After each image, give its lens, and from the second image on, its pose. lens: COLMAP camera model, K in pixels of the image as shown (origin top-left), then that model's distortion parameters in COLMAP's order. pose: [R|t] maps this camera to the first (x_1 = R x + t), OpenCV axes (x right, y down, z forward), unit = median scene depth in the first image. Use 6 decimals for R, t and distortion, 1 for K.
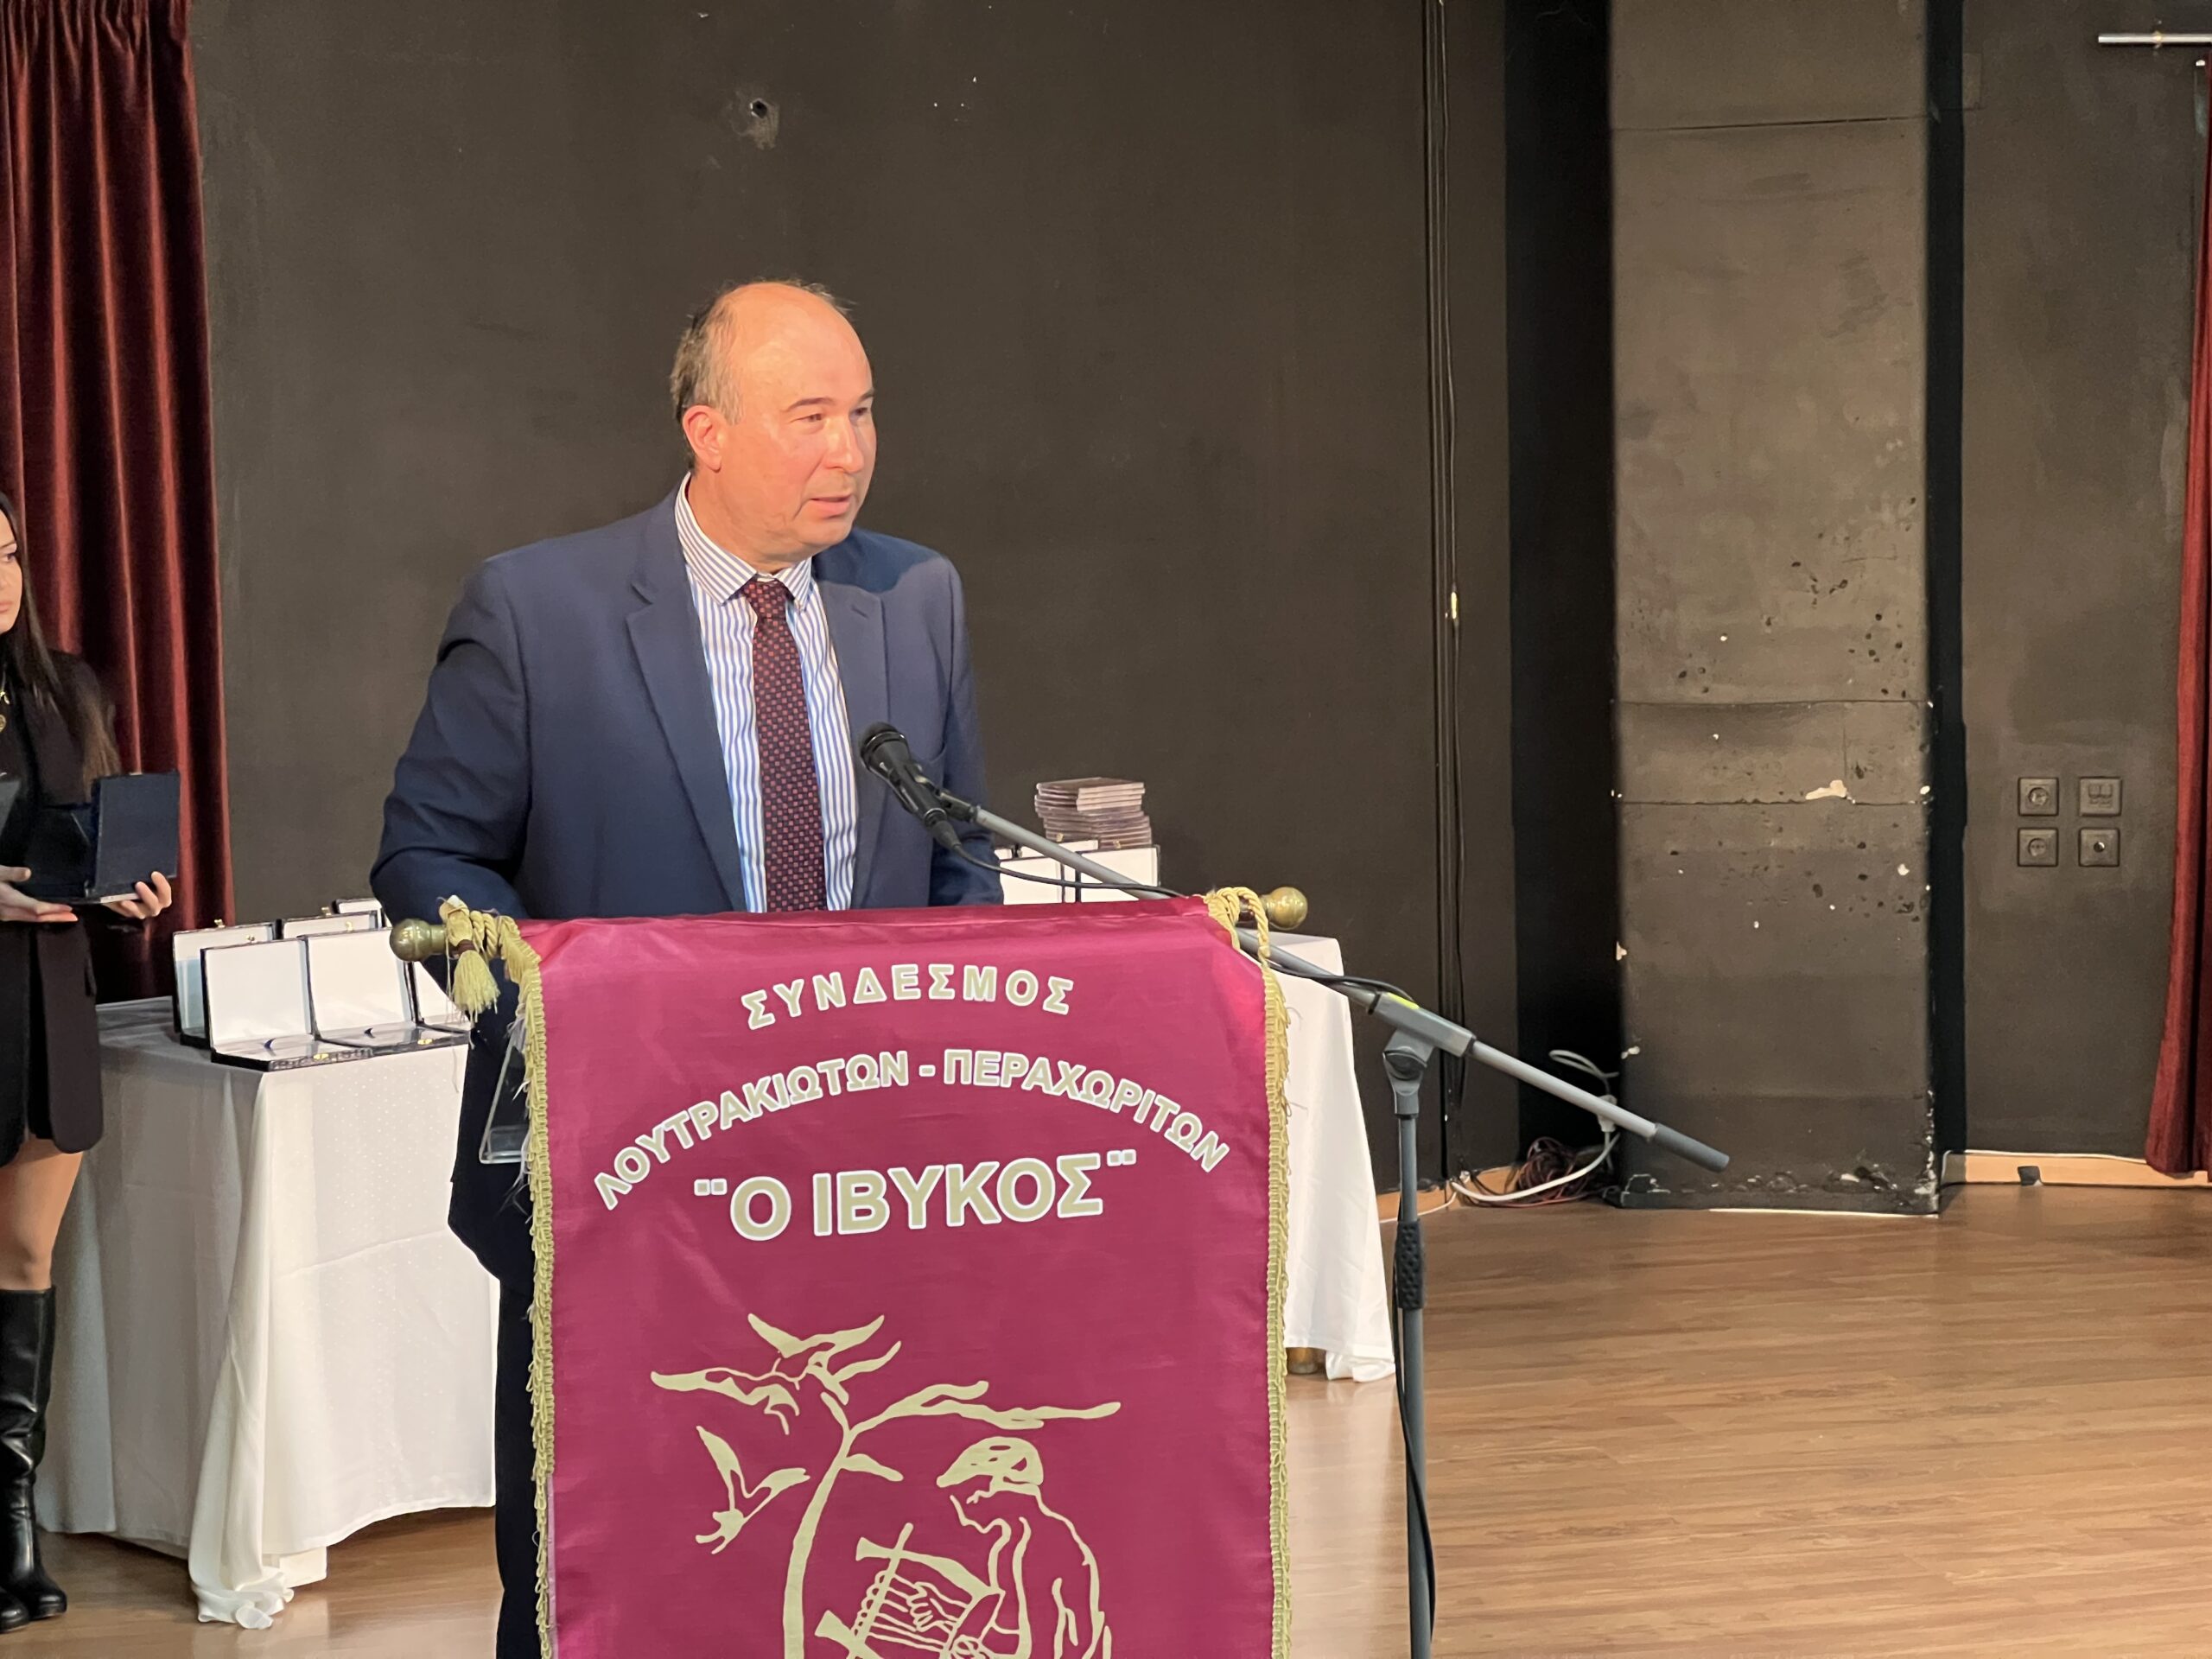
lens RADIAL K [[4869.4, 0, 1106.0], [0, 4869.4, 829.5], [0, 0, 1]] dist [-0.226611, 4.499004]
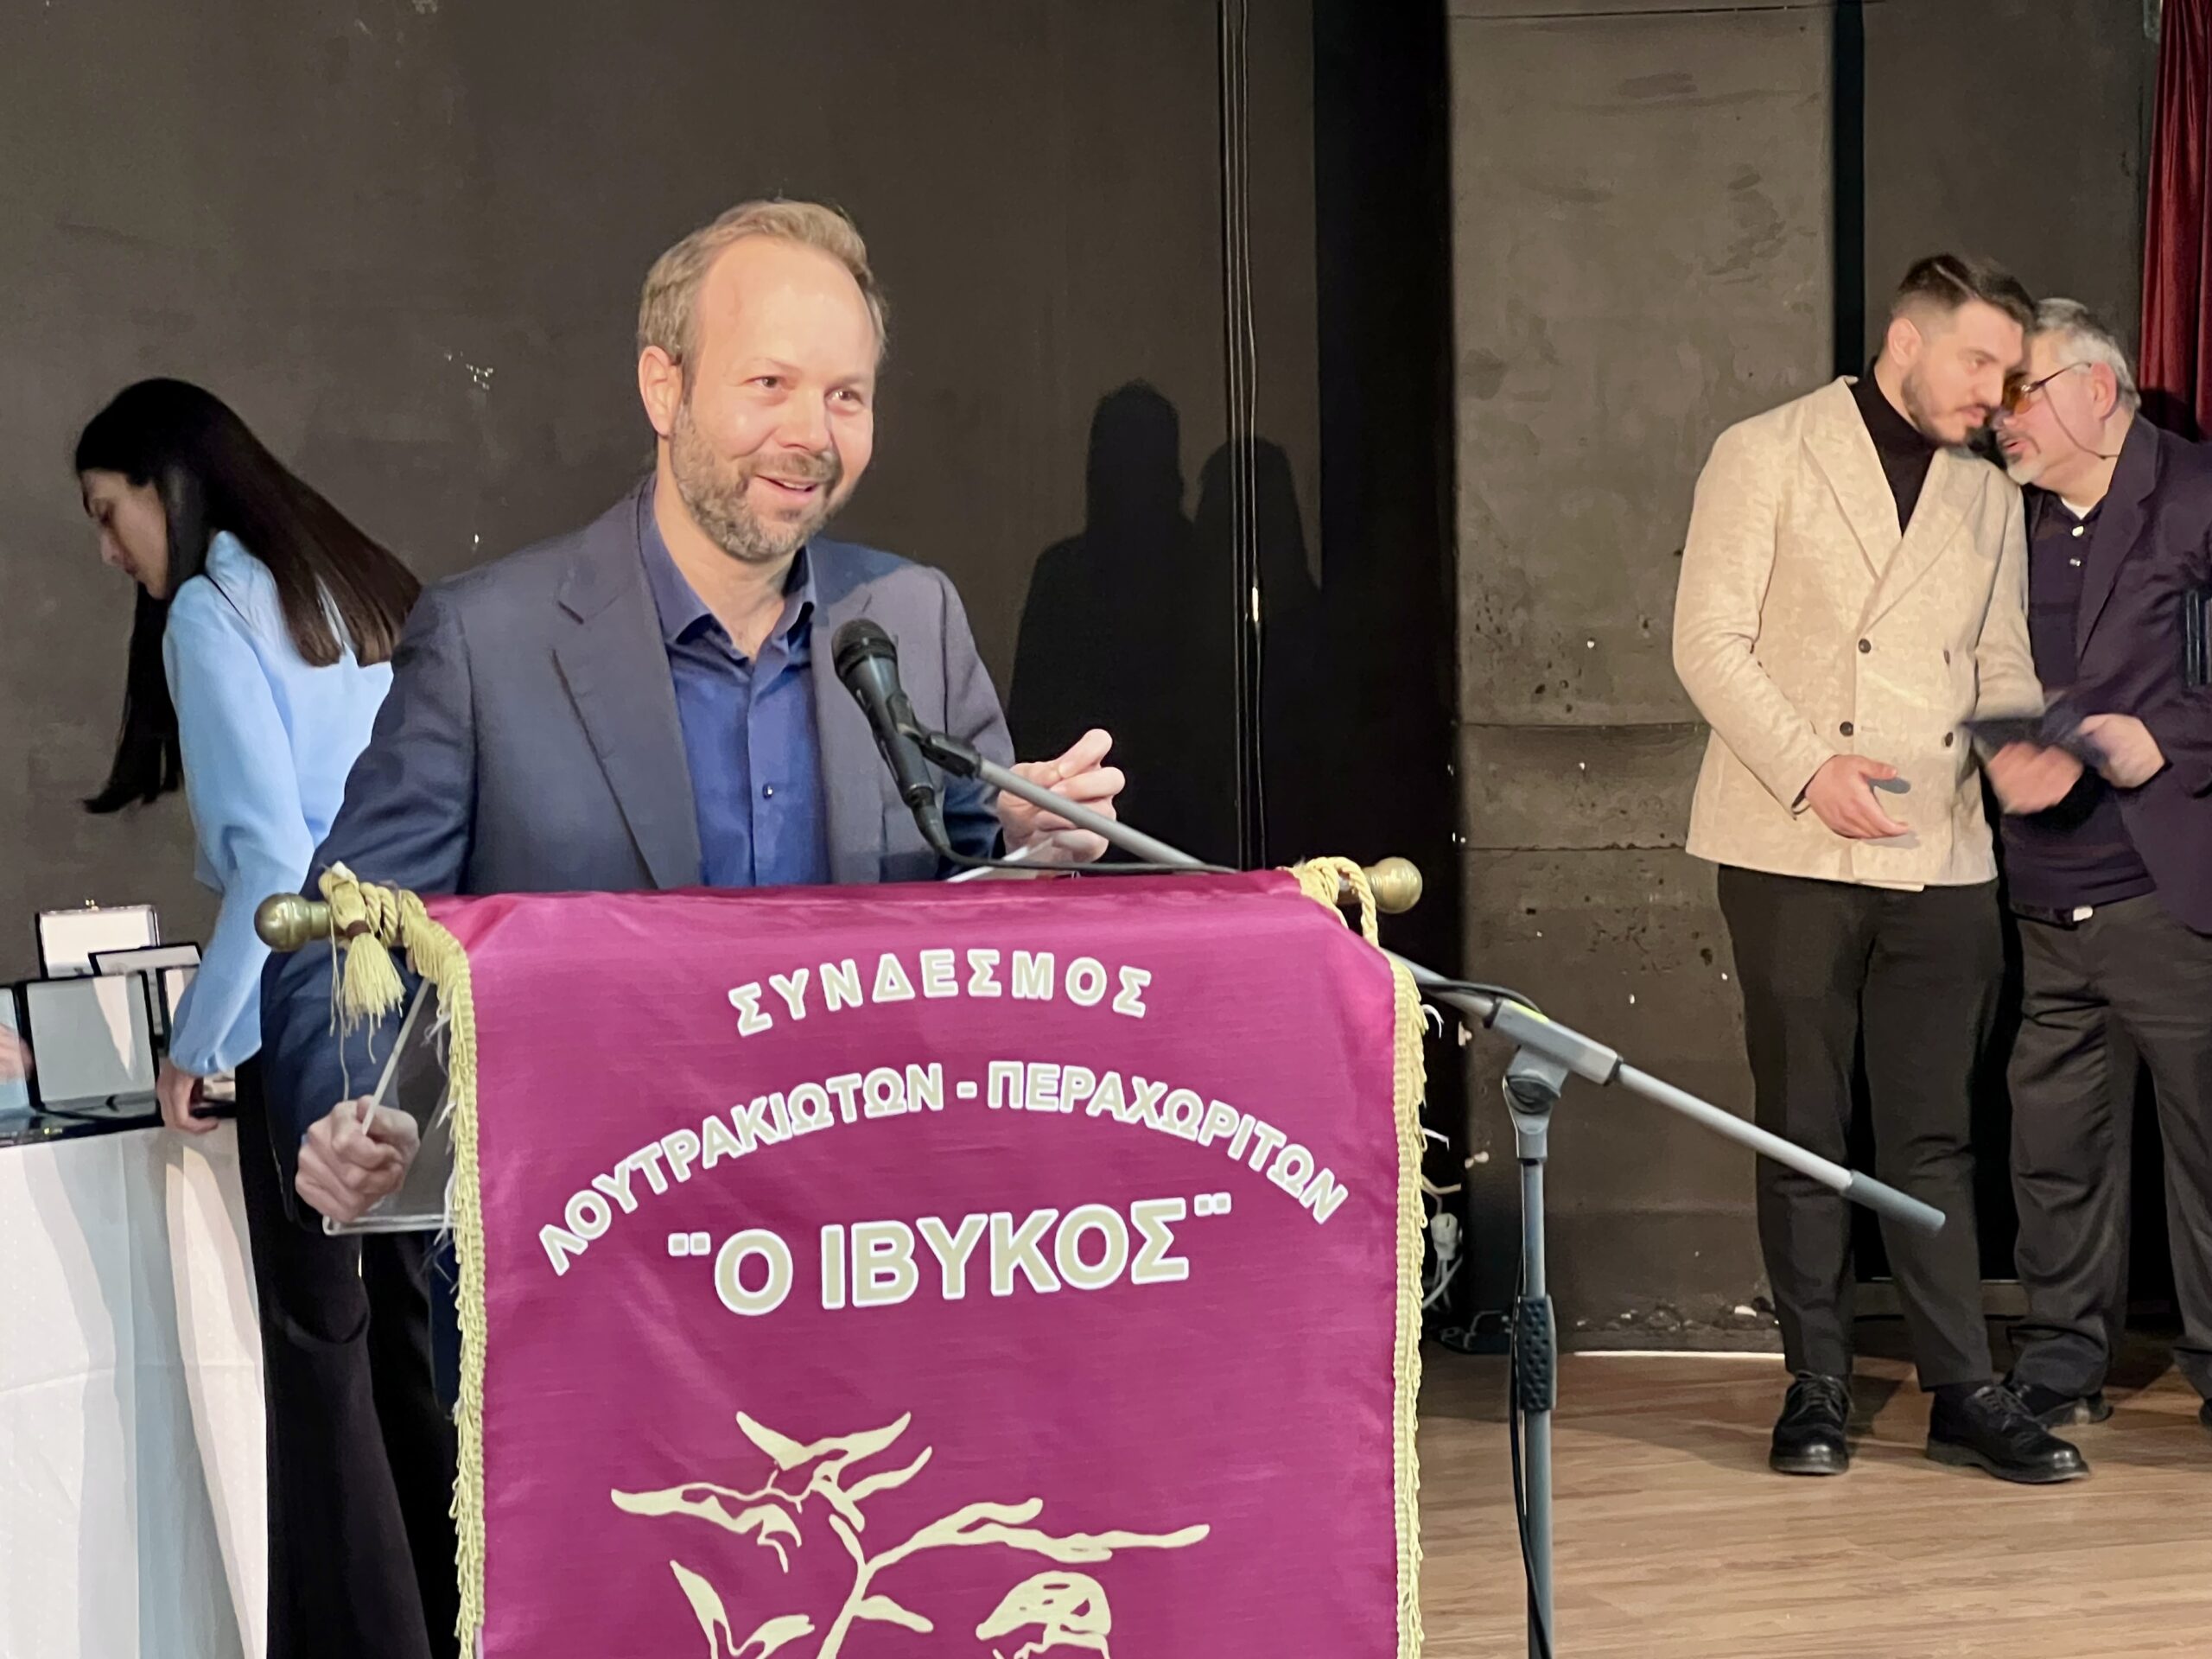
lens RADIAL K [[5846.0, 0, 1106.0], [0, 5846.0, 829.5], [0, 0, 1]] dist [-0.475288, 8.917305]
pose [[0.994028, -0.002739, 0.109094, -0.114102], [0.005755, 0.999610, -0.027342, 0.033836], [-0.108977, 0.027806, 0.993655, 0.090375]]
